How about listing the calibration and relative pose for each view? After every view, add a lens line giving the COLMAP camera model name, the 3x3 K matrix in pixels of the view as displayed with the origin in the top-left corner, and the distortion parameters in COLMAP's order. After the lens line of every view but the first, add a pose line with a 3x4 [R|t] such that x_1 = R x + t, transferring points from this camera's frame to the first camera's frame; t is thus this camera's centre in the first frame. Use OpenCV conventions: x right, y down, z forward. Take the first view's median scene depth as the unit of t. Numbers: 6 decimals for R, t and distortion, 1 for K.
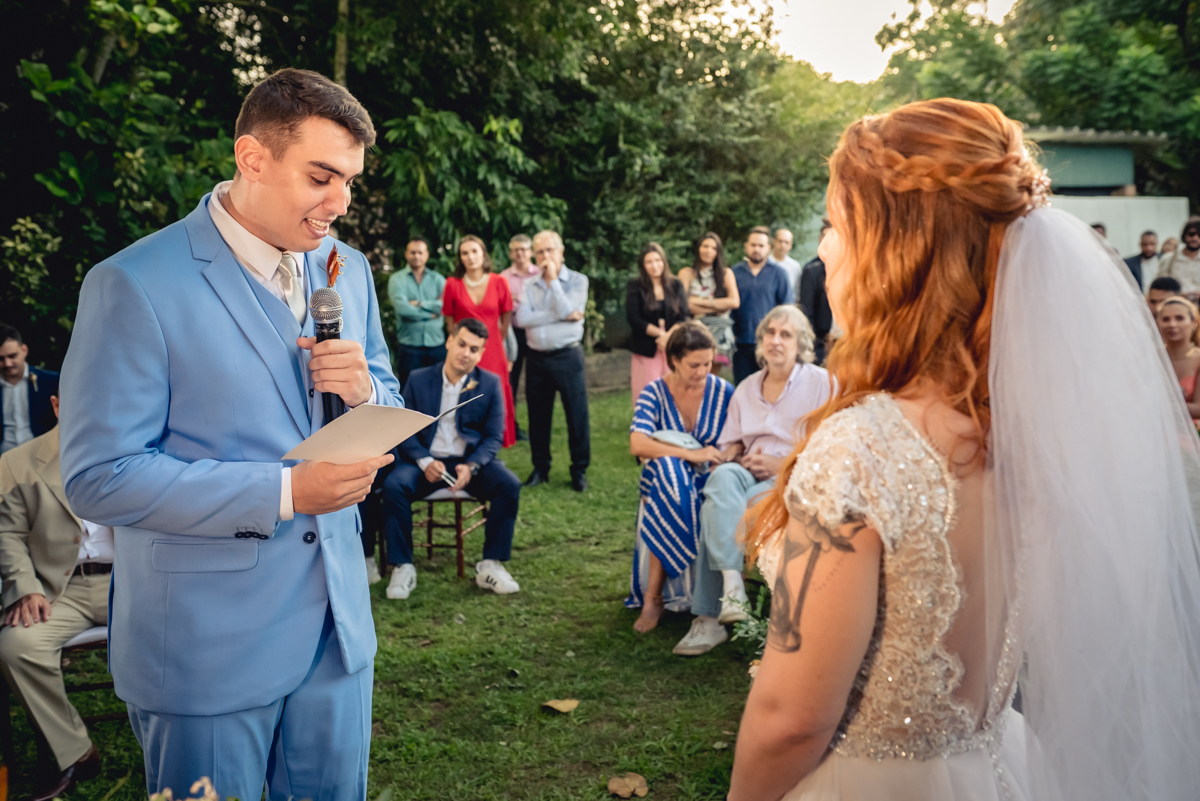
lens RADIAL K [[1217.4, 0, 623.6], [0, 1217.4, 409.4], [0, 0, 1]] dist [-0.012438, 0.000000]
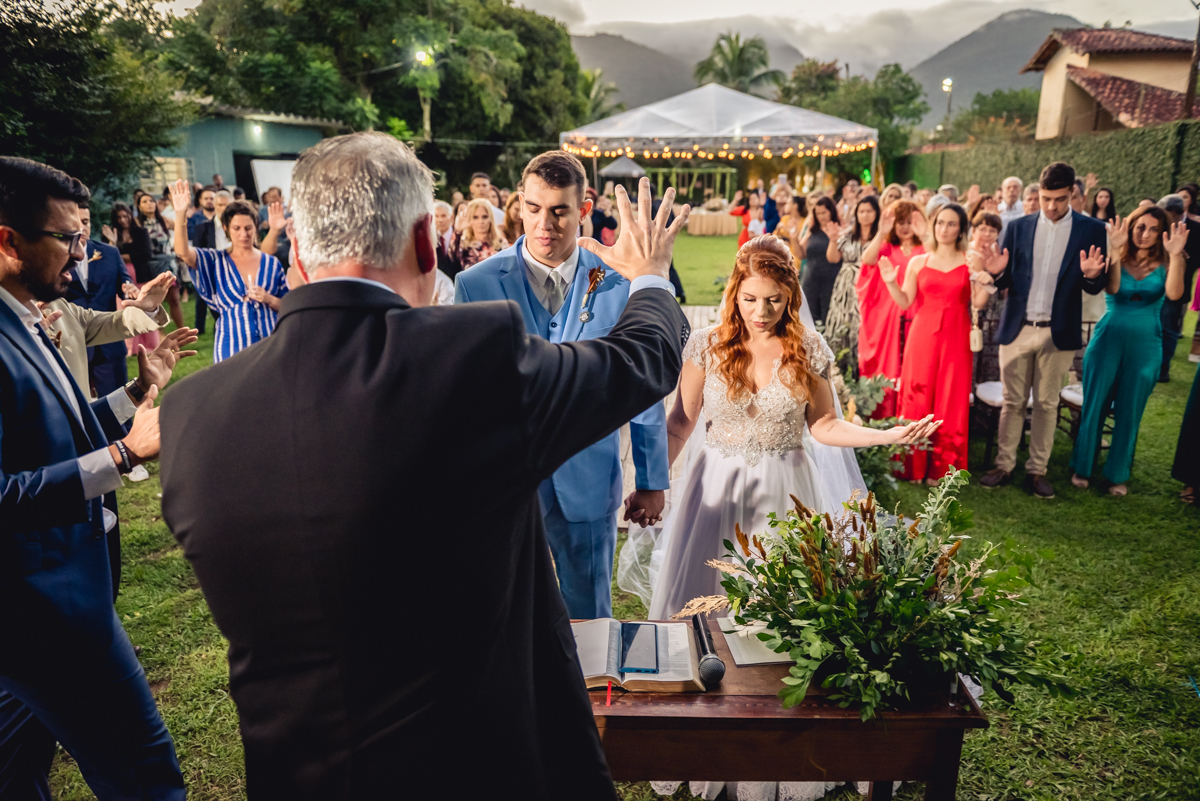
lens RADIAL K [[807.8, 0, 579.1], [0, 807.8, 396.8], [0, 0, 1]] dist [-0.002770, -0.003776]
pose [[0.737417, -0.147713, 0.659088, -0.138742], [0.067927, 0.987065, 0.145219, -0.013057], [-0.672013, -0.062317, 0.737912, 0.001771]]
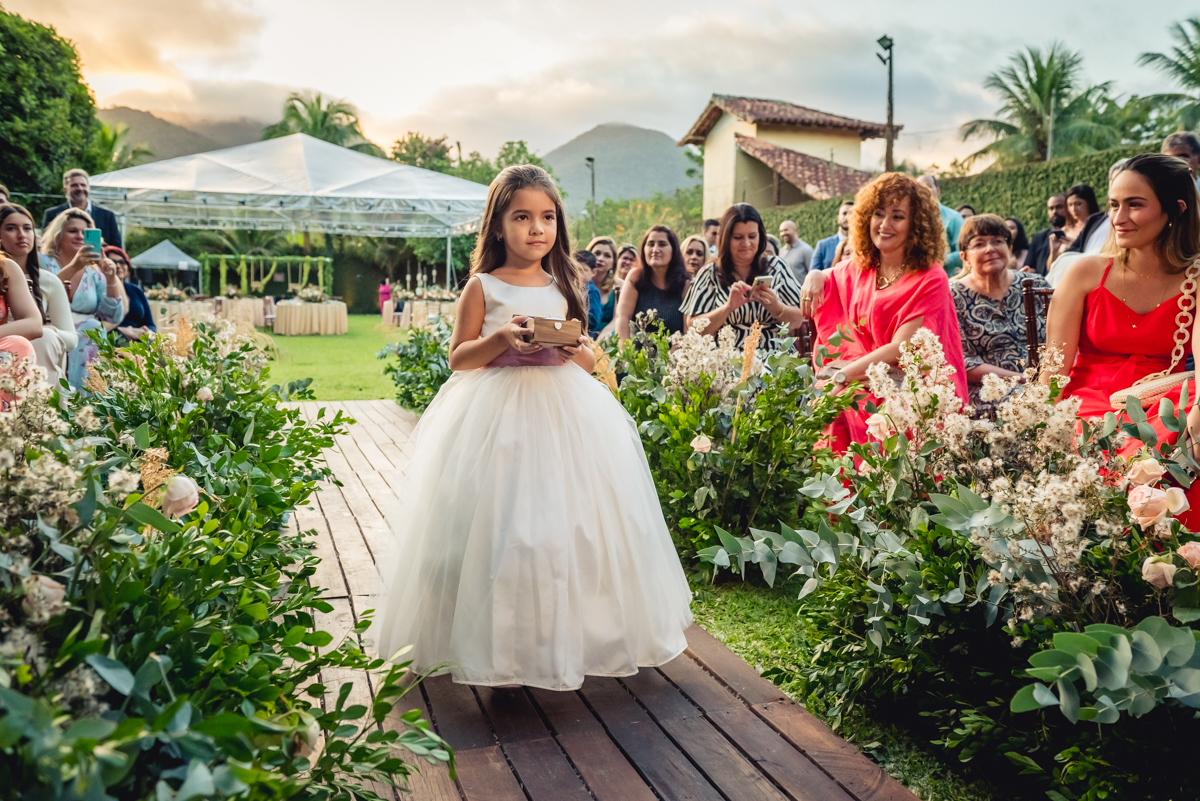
lens RADIAL K [[1048.7, 0, 603.4], [0, 1048.7, 400.2], [0, 0, 1]] dist [-0.009431, -0.013935]
pose [[0.369296, -0.057192, 0.927550, 0.007049], [0.090183, 0.995599, 0.025482, 0.021529], [-0.924926, 0.074238, 0.372829, 0.180098]]
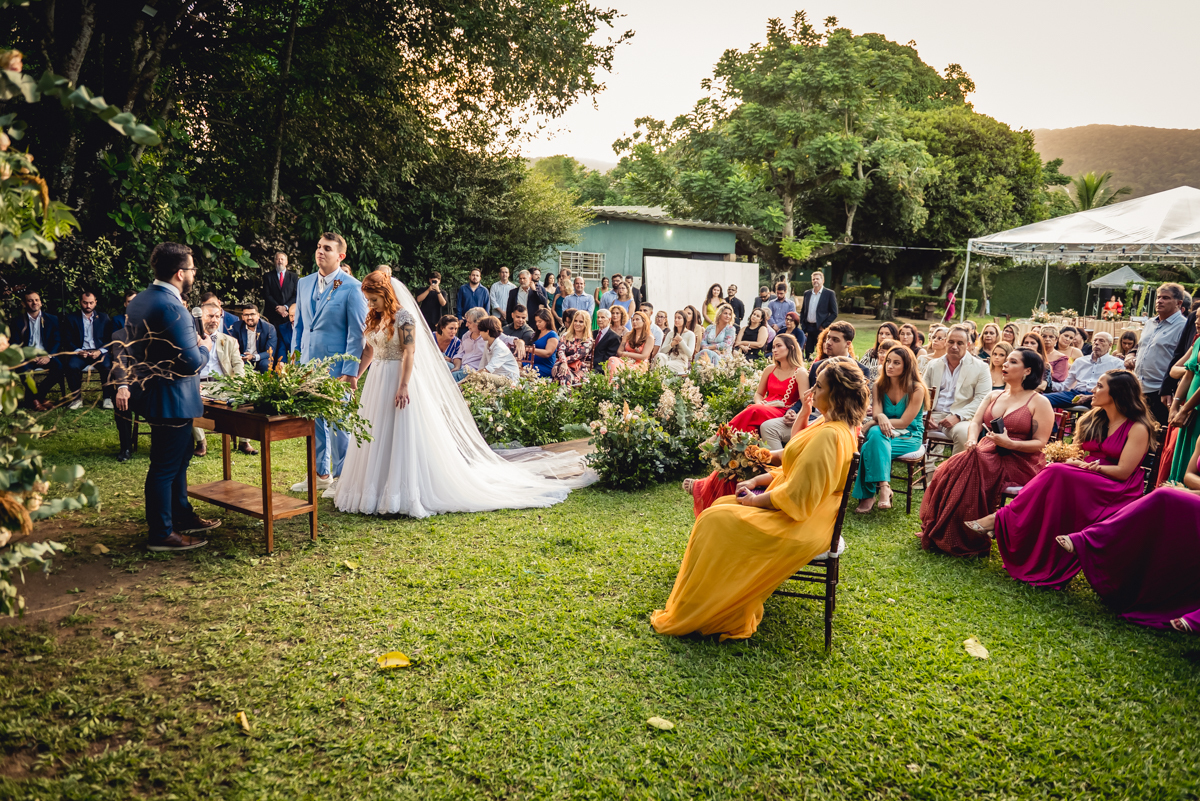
lens RADIAL K [[807.8, 0, 590.9], [0, 807.8, 405.8], [0, 0, 1]] dist [-0.002770, -0.003776]
pose [[0.983226, 0.037714, 0.178448, 0.026748], [-0.043446, 0.998654, 0.028320, 0.025652], [-0.177140, -0.035598, 0.983542, -0.267868]]
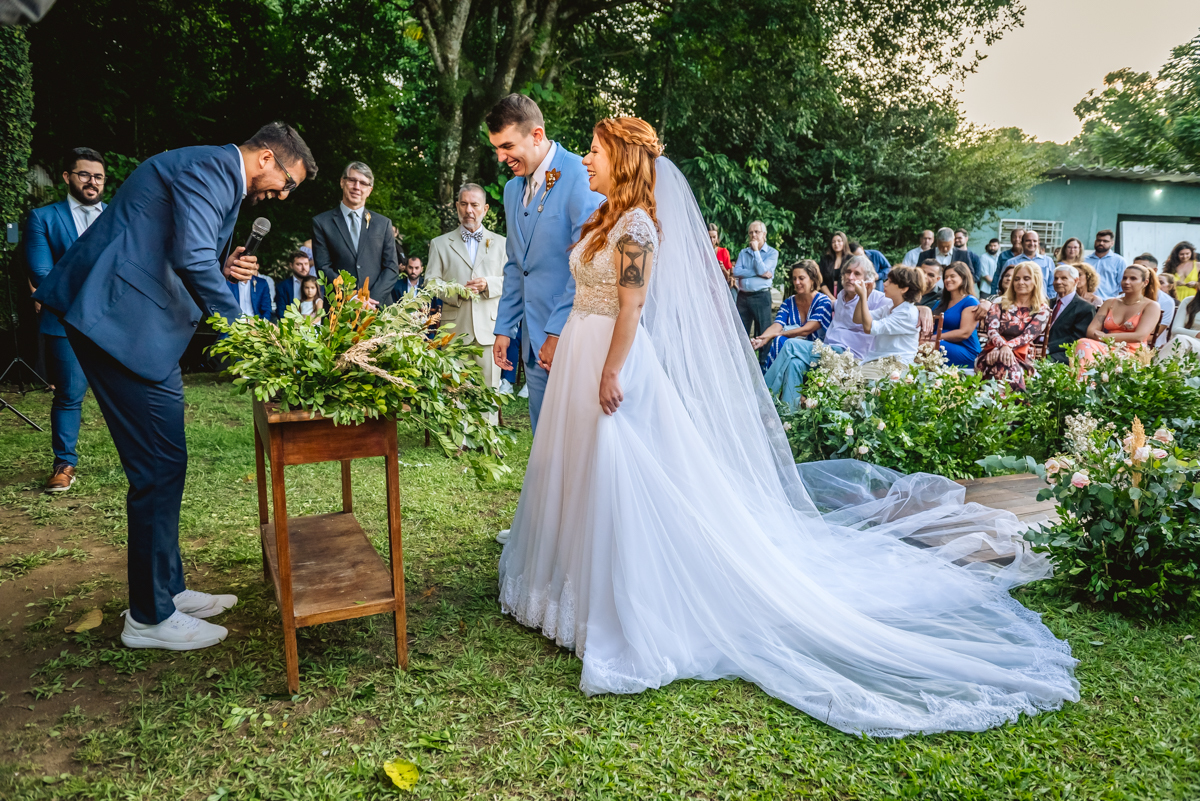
lens RADIAL K [[807.8, 0, 624.1], [0, 807.8, 384.7], [0, 0, 1]] dist [-0.002770, -0.003776]
pose [[0.954754, 0.082729, -0.285659, 0.059011], [-0.075134, 0.996469, 0.037466, 0.029025], [0.287750, -0.014308, 0.957599, -0.070151]]
